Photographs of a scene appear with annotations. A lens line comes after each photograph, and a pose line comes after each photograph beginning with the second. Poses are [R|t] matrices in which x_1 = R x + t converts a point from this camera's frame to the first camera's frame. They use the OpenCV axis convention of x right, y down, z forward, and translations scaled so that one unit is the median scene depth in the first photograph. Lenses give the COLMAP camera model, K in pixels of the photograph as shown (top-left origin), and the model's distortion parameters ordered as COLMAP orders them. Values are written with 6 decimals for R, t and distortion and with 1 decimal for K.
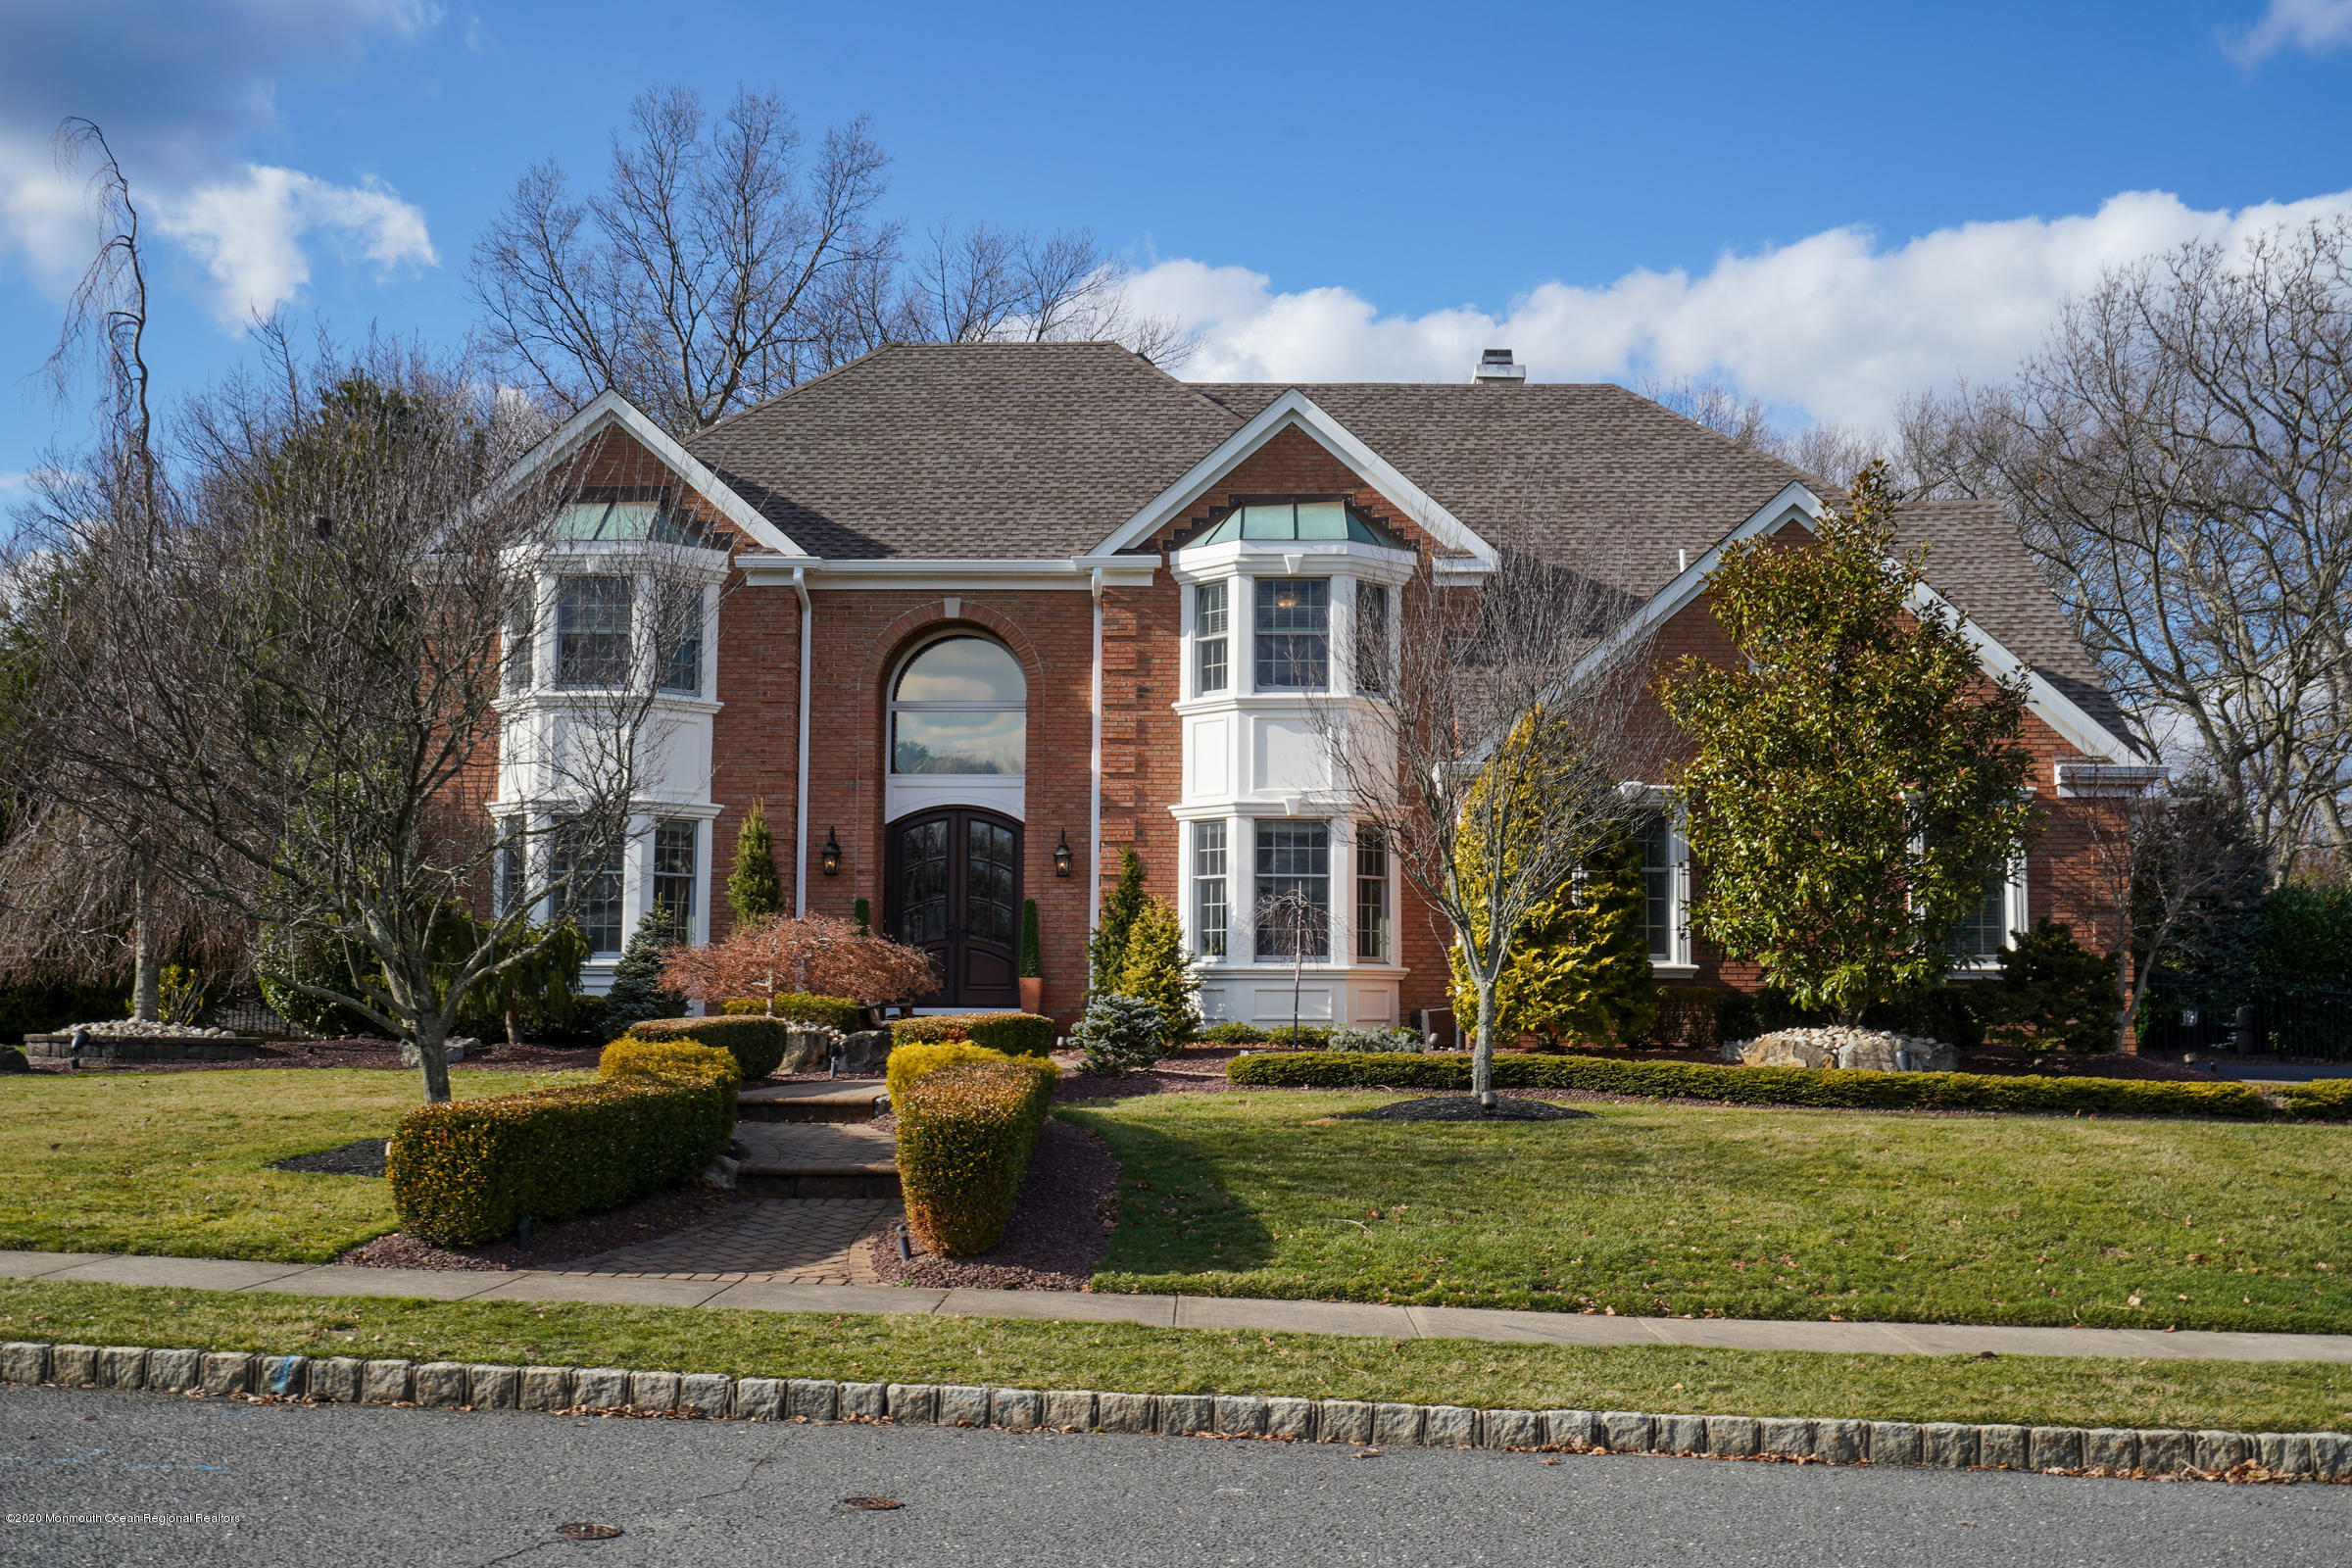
lens RADIAL K [[2301.7, 0, 1167.3], [0, 2301.7, 787.9], [0, 0, 1]] dist [-0.006862, 0.000000]
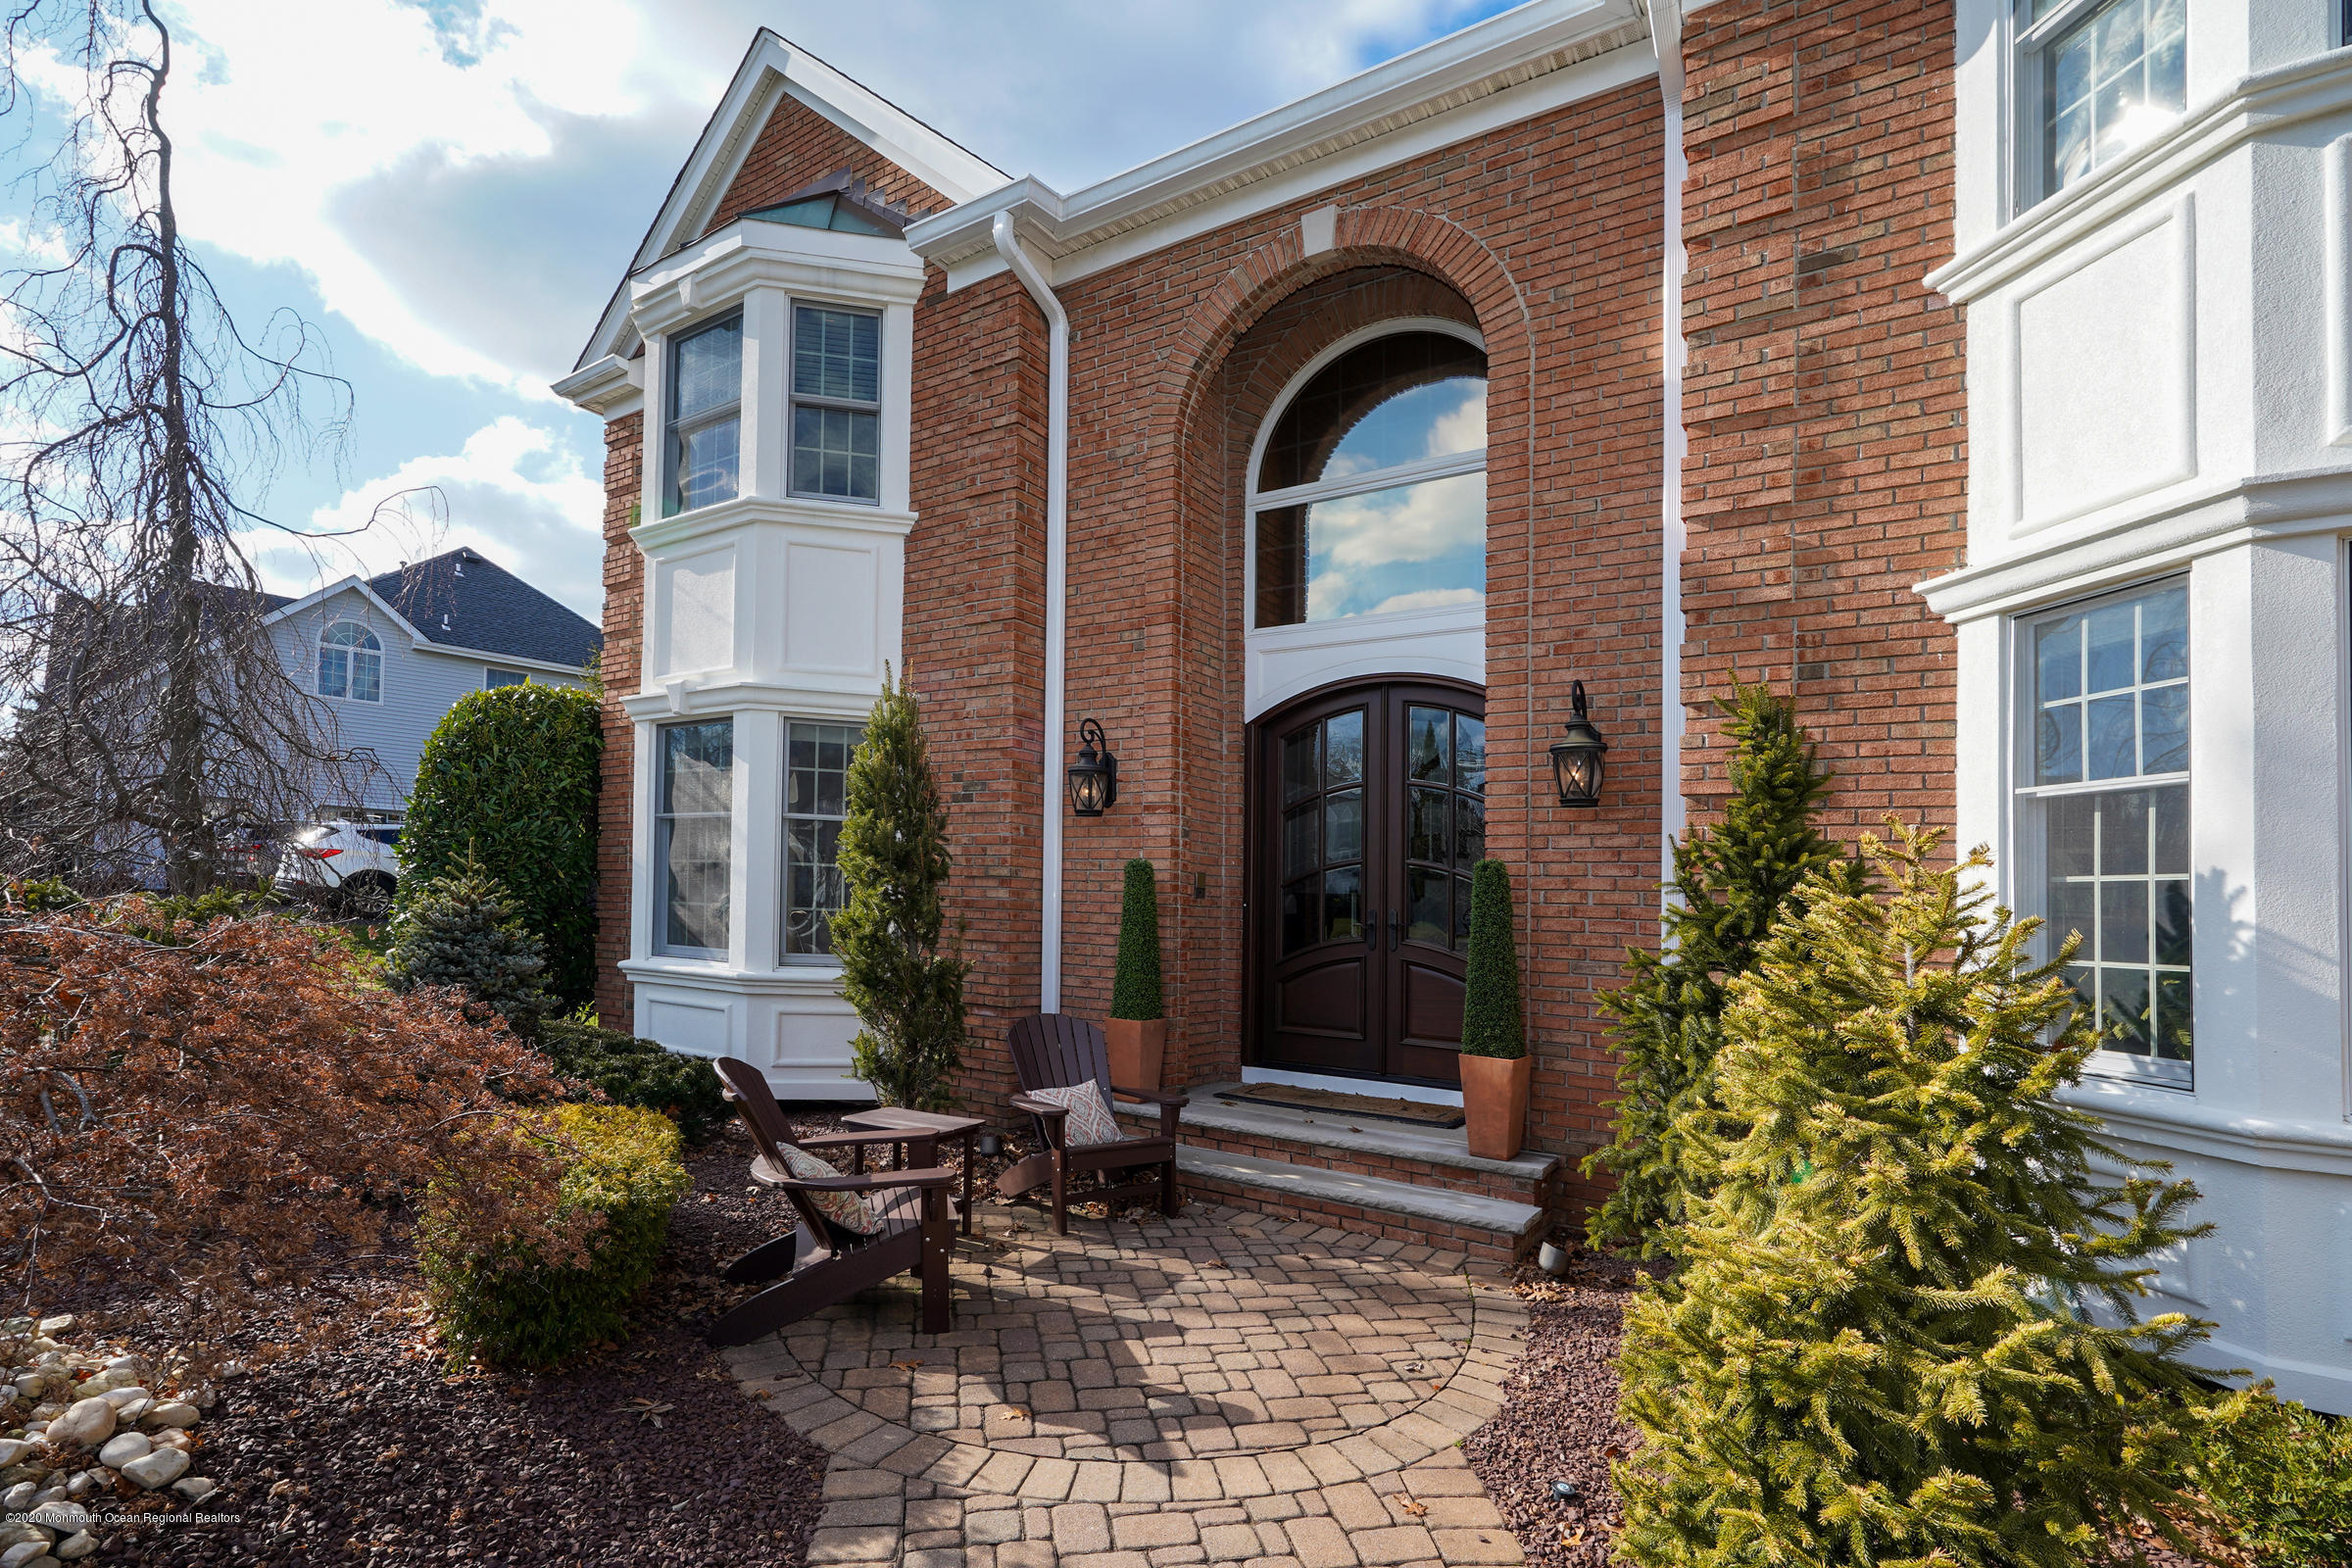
lens RADIAL K [[1068.0, 0, 1086.2], [0, 1068.0, 842.3], [0, 0, 1]] dist [-0.003647, 0.000022]
pose [[0.805117, -0.007537, -0.593068, -0.005035], [0.019159, 0.999728, 0.013304, 0.041024], [0.592807, -0.022074, 0.805042, 0.804154]]
